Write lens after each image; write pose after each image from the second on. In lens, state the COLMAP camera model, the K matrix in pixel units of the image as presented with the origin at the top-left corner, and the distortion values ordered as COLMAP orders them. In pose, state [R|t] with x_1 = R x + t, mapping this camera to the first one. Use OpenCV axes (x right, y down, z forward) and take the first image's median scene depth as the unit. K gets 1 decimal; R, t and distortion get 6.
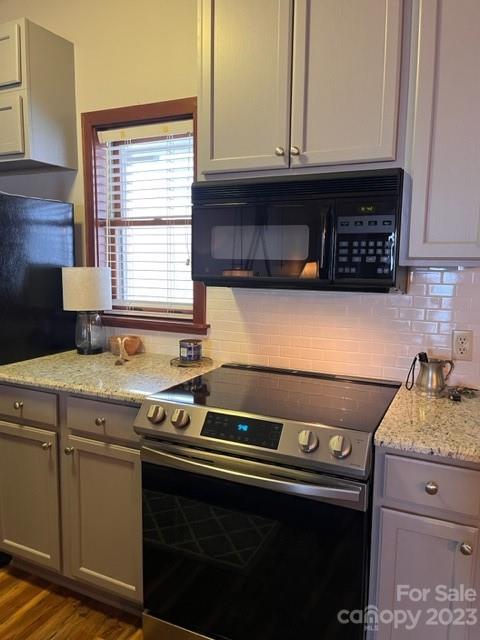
lens RADIAL K [[480.3, 0, 241.1], [0, 480.3, 317.6], [0, 0, 1]] dist [0.049009, -0.068774]
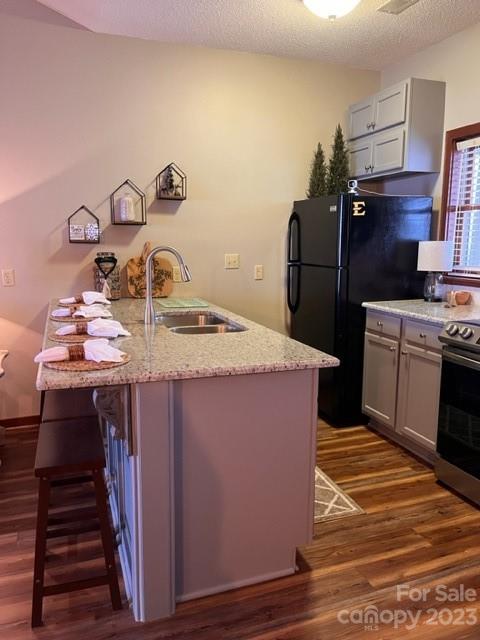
lens RADIAL K [[480.3, 0, 238.8], [0, 480.3, 322.5], [0, 0, 1]] dist [0.049009, -0.068774]
pose [[0.703303, 0.107701, -0.702684, 0.332550], [-0.077563, 0.994181, 0.074748, 0.080666], [0.706646, 0.001932, 0.707565, -0.474847]]
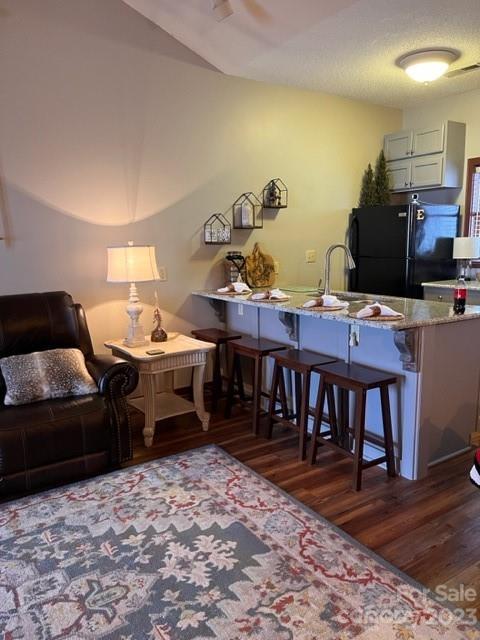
lens RADIAL K [[480.3, 0, 238.8], [0, 480.3, 322.4], [0, 0, 1]] dist [0.049009, -0.068774]
pose [[0.848296, 0.061613, -0.525926, -0.045290], [-0.035171, 0.997570, 0.060137, 0.176203], [0.528353, -0.032517, 0.848402, -1.336474]]
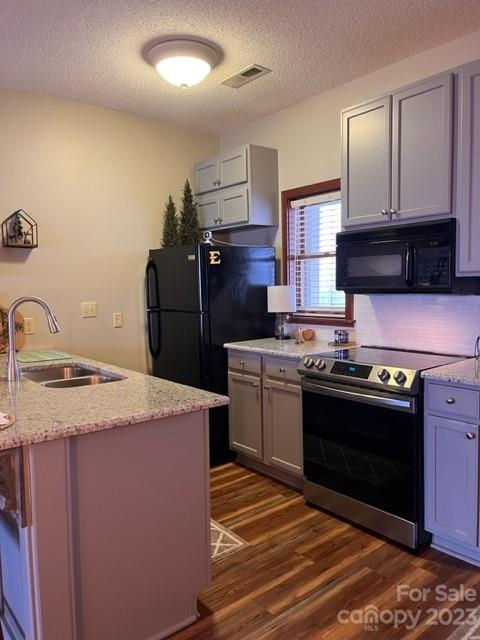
lens RADIAL K [[480.3, 0, 238.4], [0, 480.3, 323.1], [0, 0, 1]] dist [0.049009, -0.068774]
pose [[0.900385, 0.003848, -0.435077, 0.275394], [-0.020746, 0.999203, -0.034096, 0.085795], [0.434599, 0.039726, 0.899747, -0.558537]]
